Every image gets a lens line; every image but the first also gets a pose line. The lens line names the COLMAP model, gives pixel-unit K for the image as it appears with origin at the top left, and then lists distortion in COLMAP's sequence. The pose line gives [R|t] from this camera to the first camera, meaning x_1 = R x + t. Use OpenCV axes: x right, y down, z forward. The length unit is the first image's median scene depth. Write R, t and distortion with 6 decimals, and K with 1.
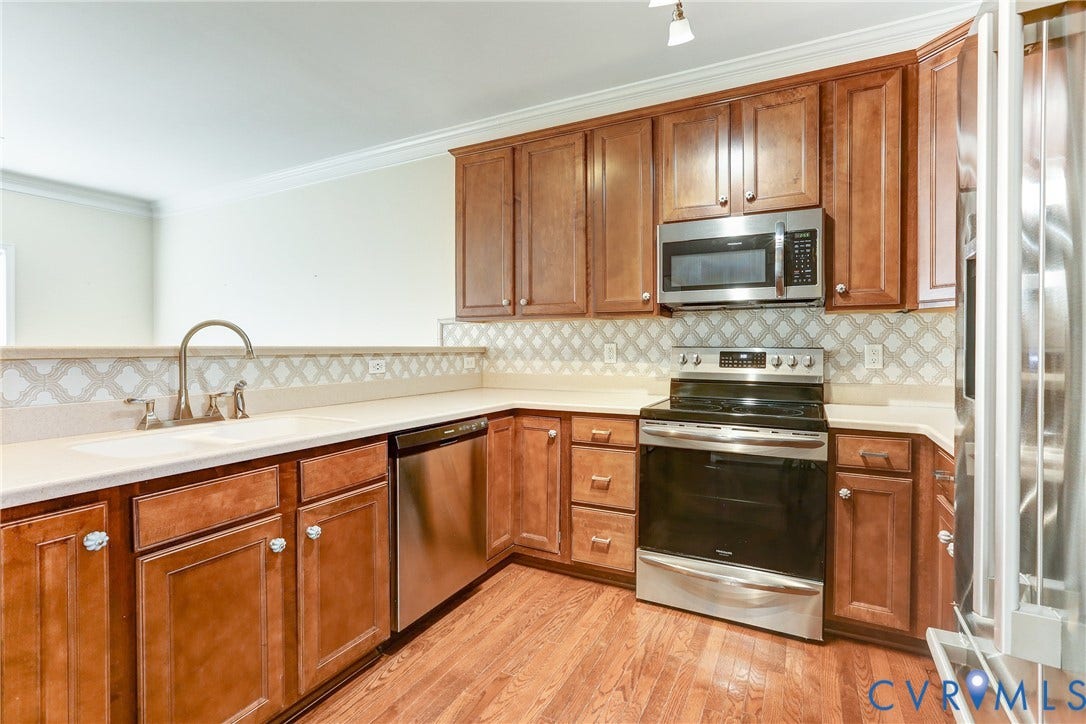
lens RADIAL K [[499.9, 0, 543.8], [0, 499.9, 353.9], [0, 0, 1]] dist [-0.040185, 0.015903]
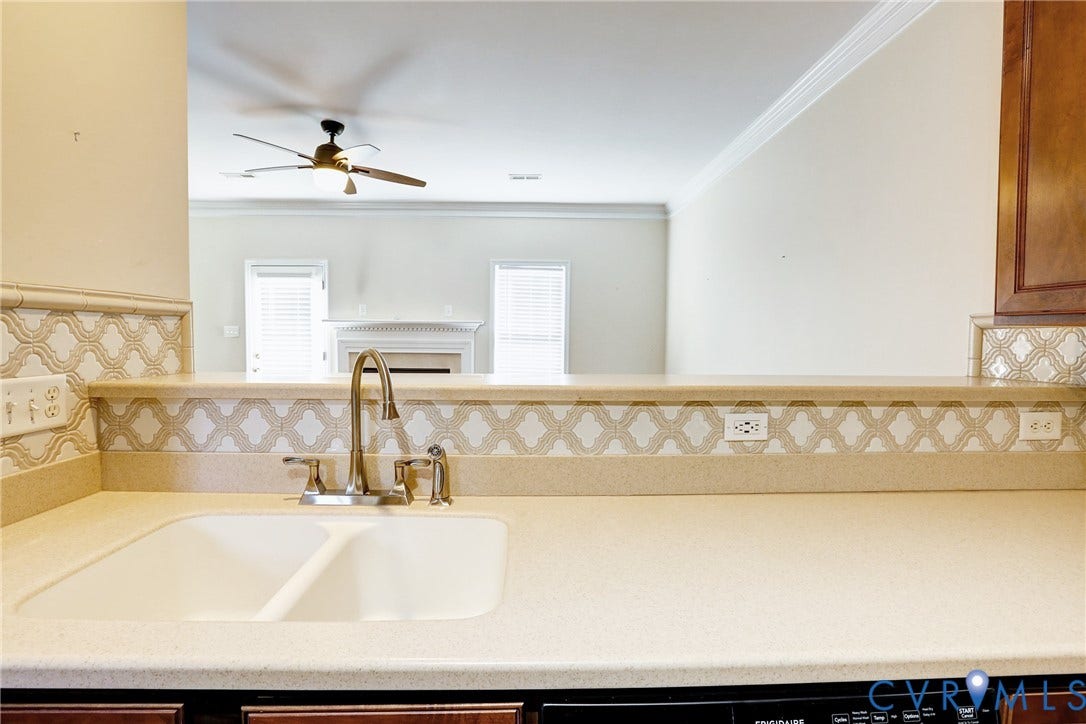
lens RADIAL K [[499.9, 0, 551.5], [0, 499.9, 353.9], [0, 0, 1]] dist [-0.040185, 0.015903]
pose [[0.493086, 0.036801, -0.869202, -0.003739], [-0.018189, 0.999323, 0.031993, -0.063396], [0.869791, 0.000034, 0.493421, 0.628969]]
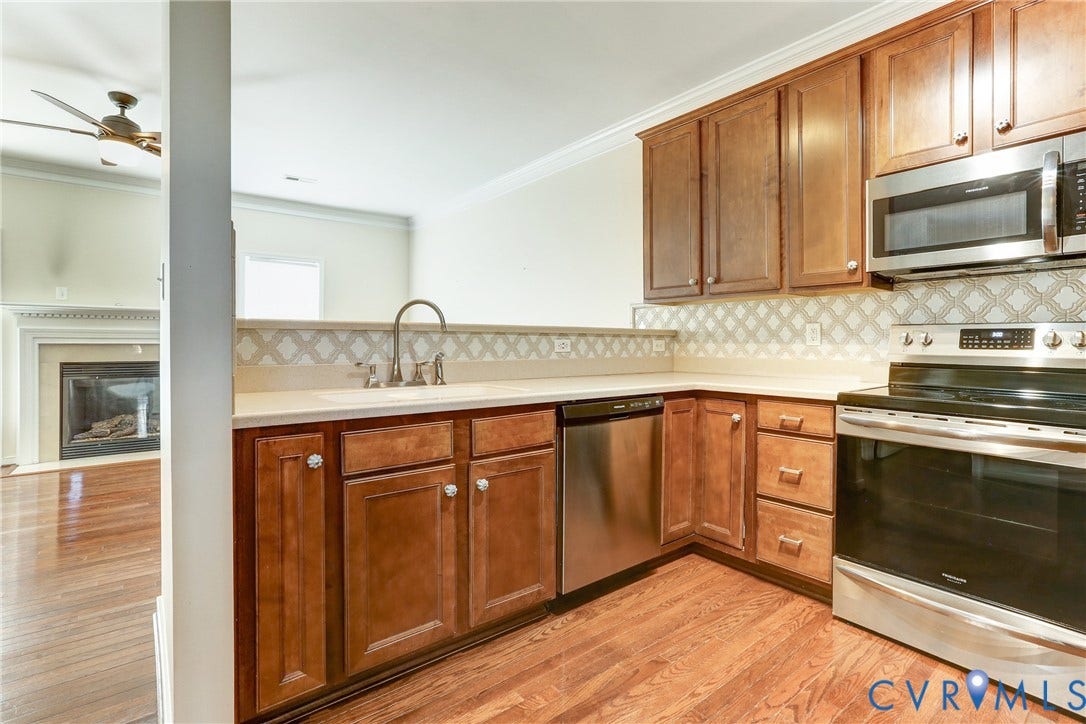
lens RADIAL K [[499.9, 0, 556.3], [0, 499.9, 344.8], [0, 0, 1]] dist [-0.040185, 0.015903]
pose [[0.913373, 0.001049, -0.407122, 0.093067], [-0.005282, 0.999943, -0.009273, 0.035560], [0.407090, 0.010620, 0.913327, 0.022960]]
